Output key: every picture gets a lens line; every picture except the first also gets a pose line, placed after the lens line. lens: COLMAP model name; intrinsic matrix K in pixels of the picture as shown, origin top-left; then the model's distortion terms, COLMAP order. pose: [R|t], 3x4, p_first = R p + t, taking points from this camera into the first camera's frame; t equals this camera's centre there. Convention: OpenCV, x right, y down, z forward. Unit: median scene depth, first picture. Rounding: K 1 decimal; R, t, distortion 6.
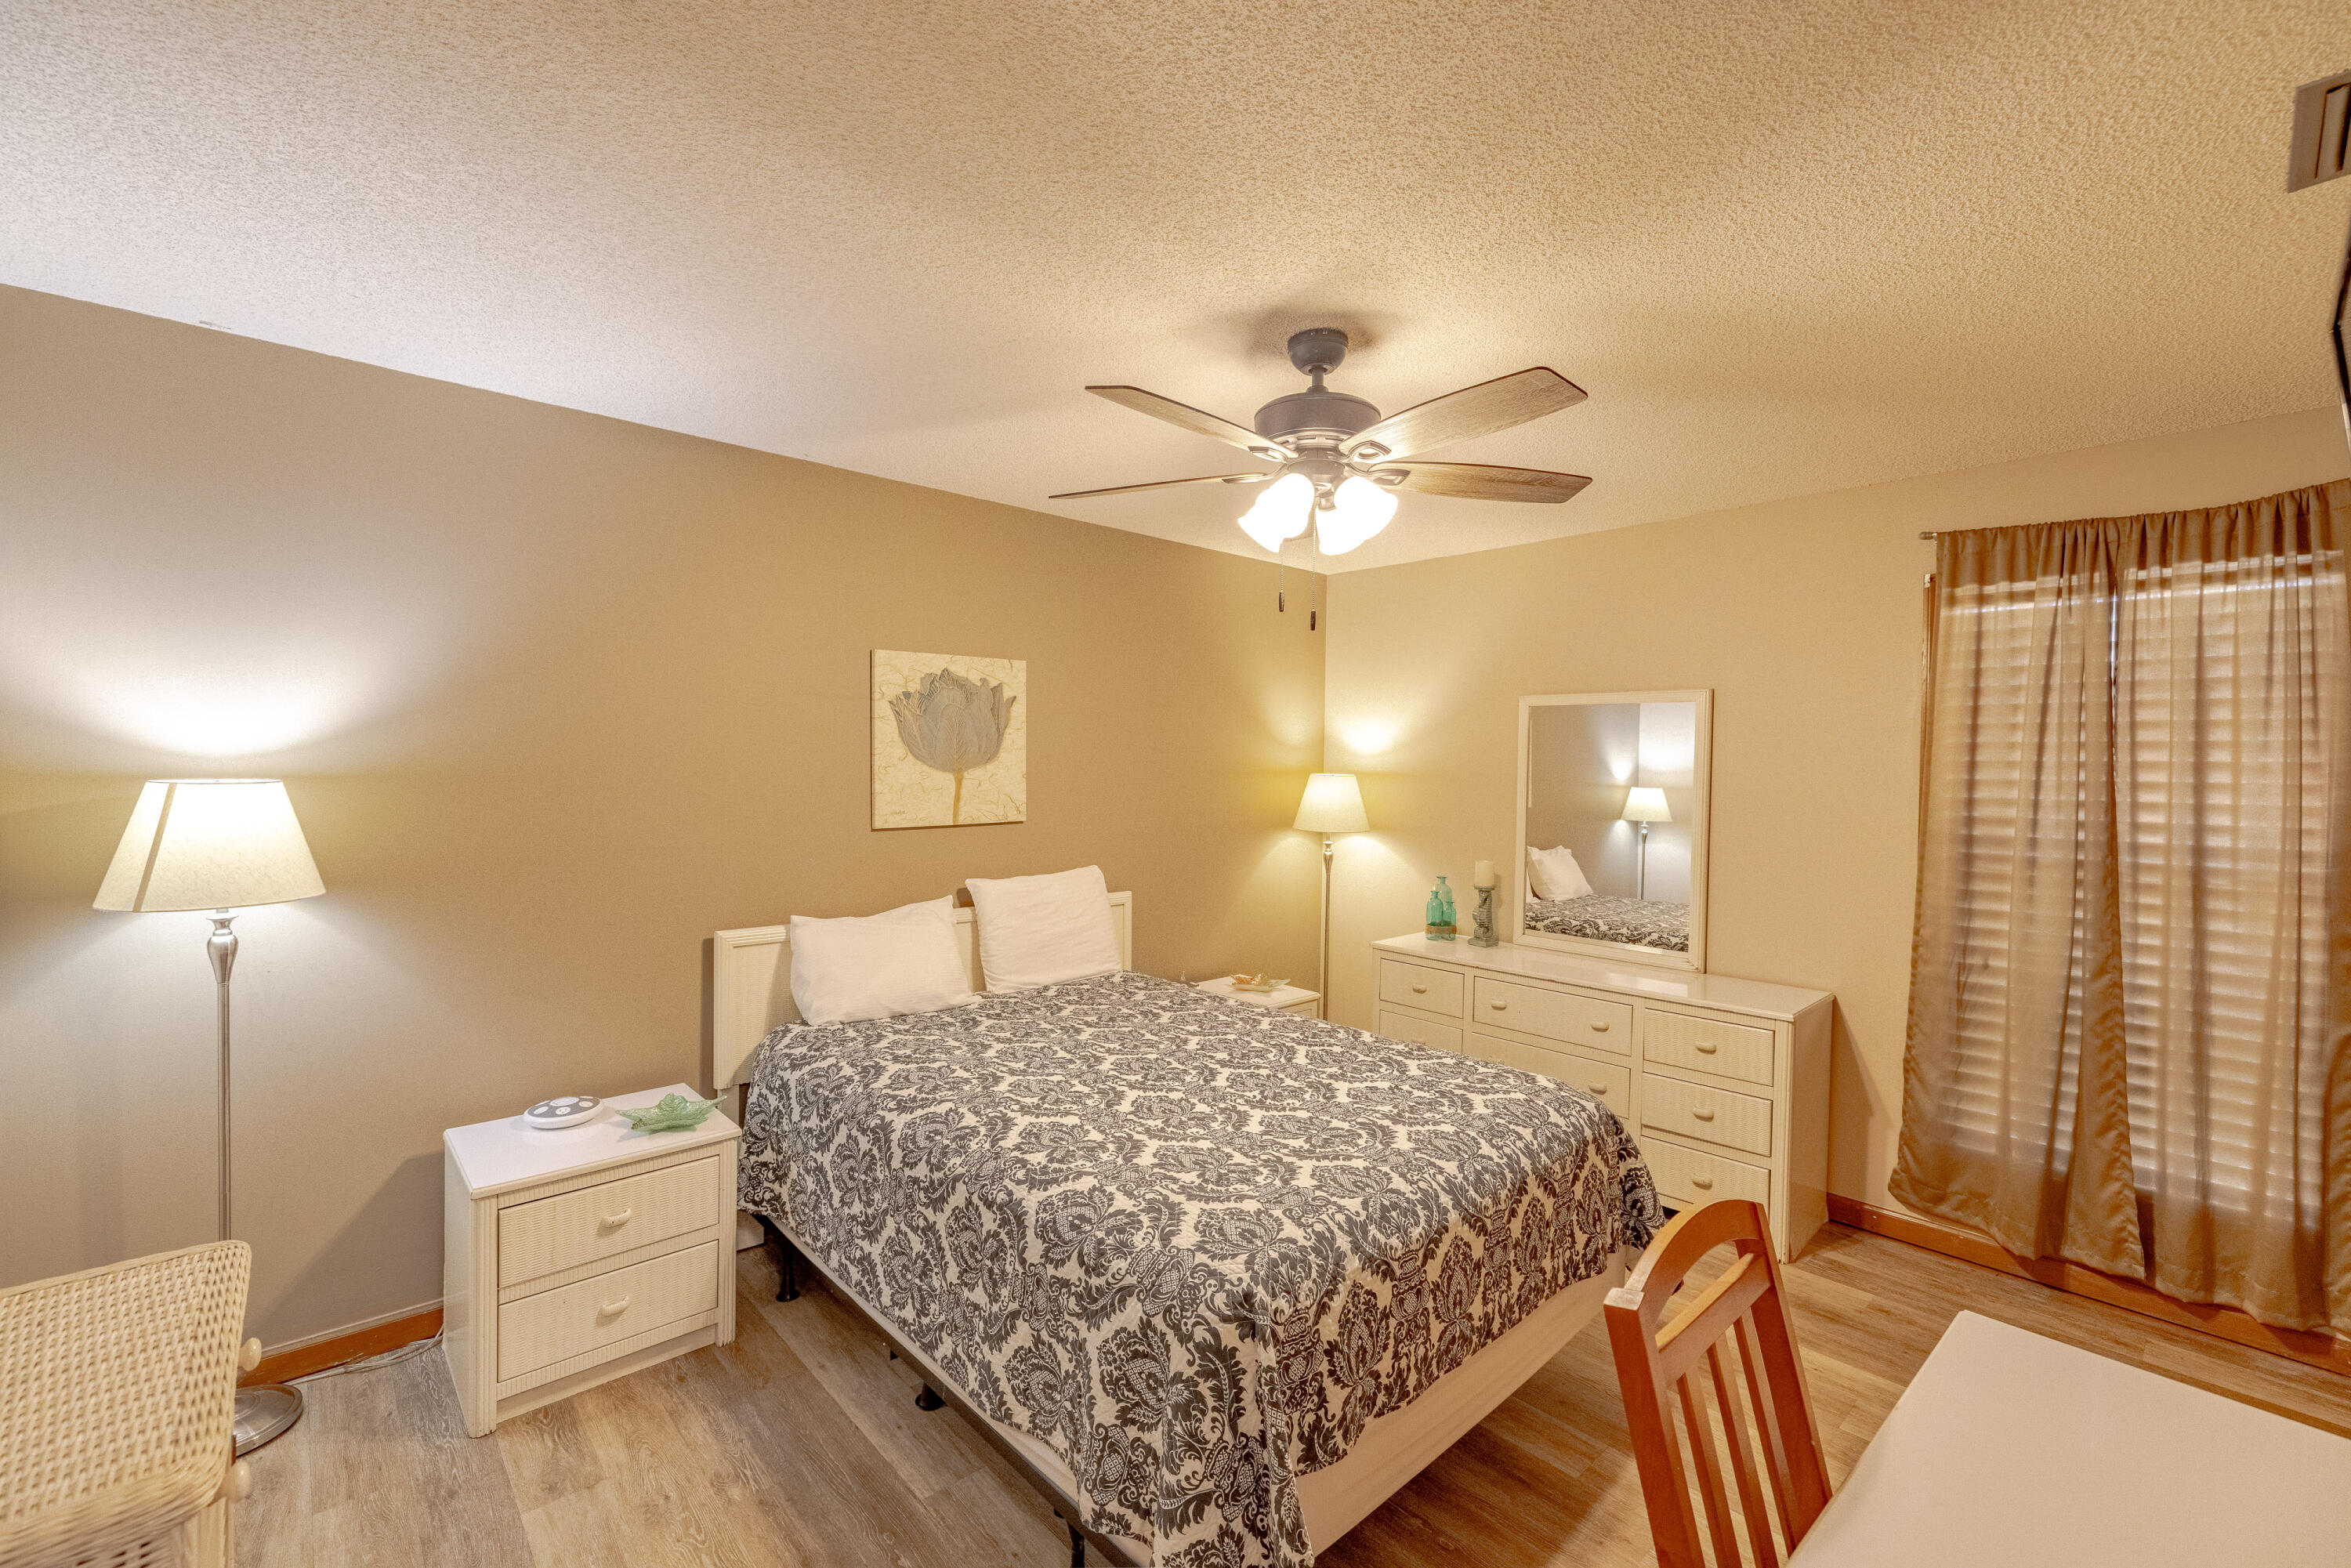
lens RADIAL K [[976.4, 0, 1166.8], [0, 976.4, 778.3], [0, 0, 1]] dist [-0.000050, -0.000025]
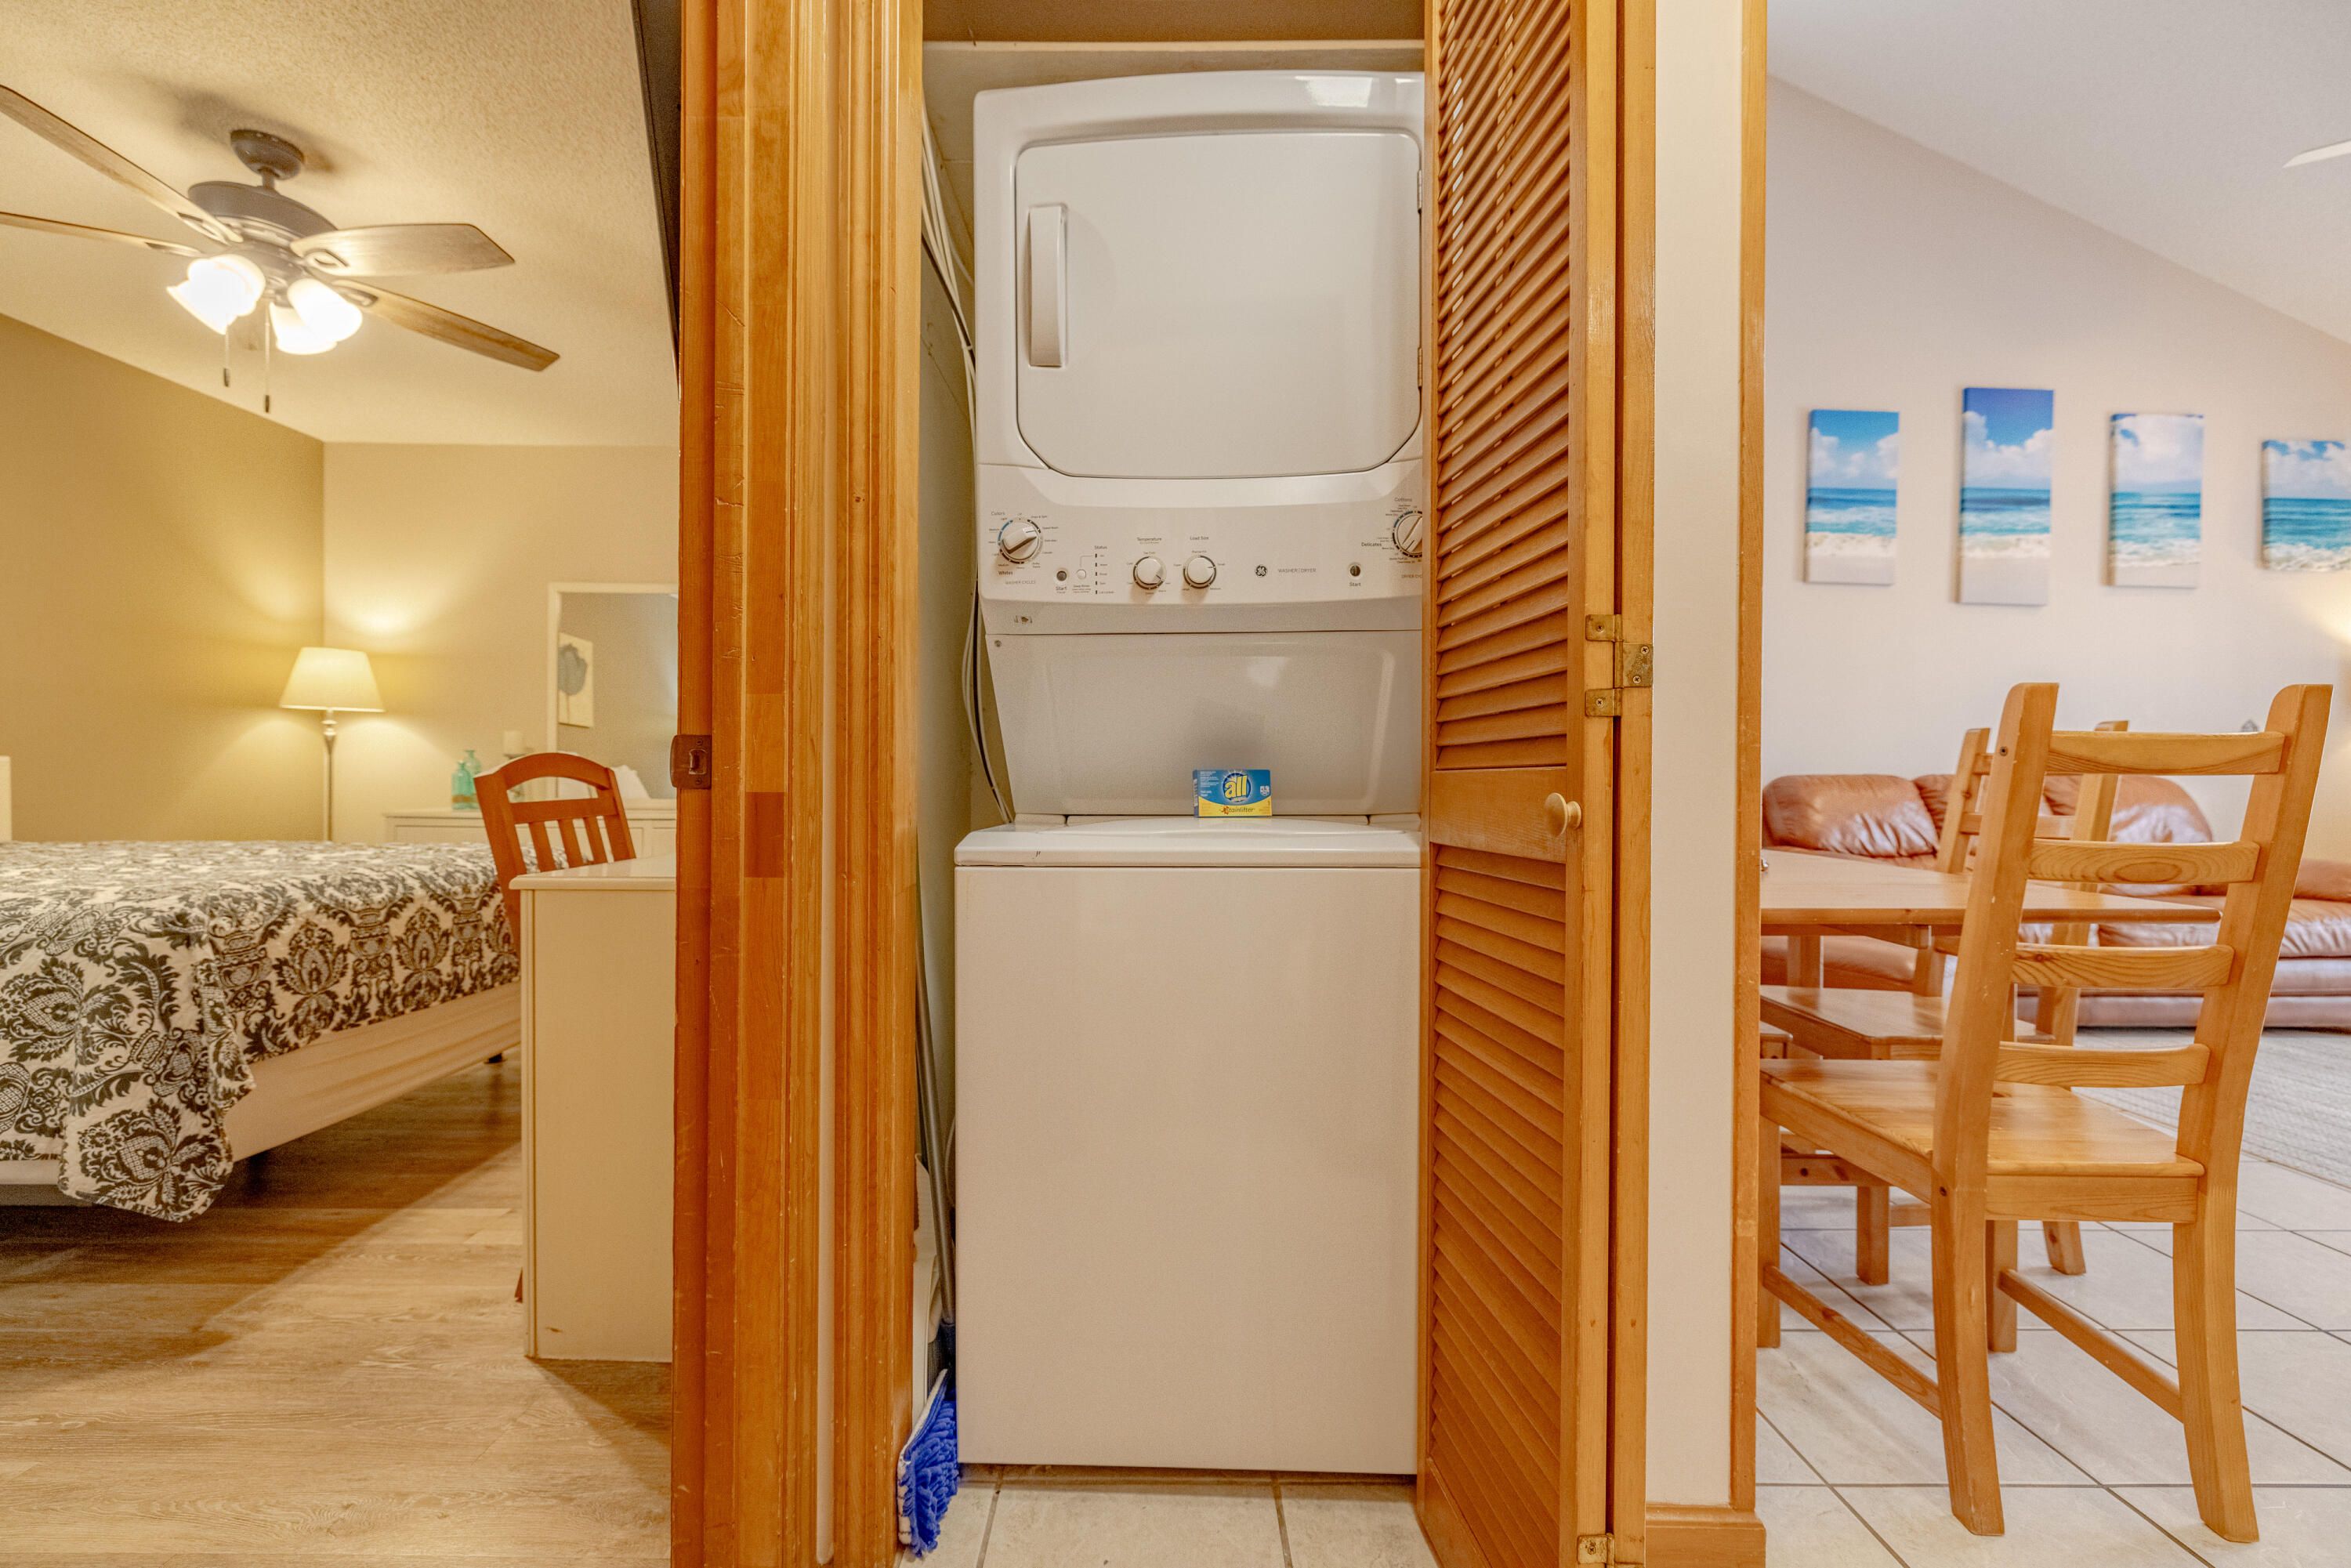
lens RADIAL K [[969.9, 0, 1153.0], [0, 969.9, 775.2], [0, 0, 1]] dist [-0.001206, -0.000804]
pose [[0.667706, -0.015995, 0.744253, 0.000310], [0.015288, 0.999853, 0.007772, 0.330966], [-0.744268, 0.006188, 0.667852, -0.571452]]
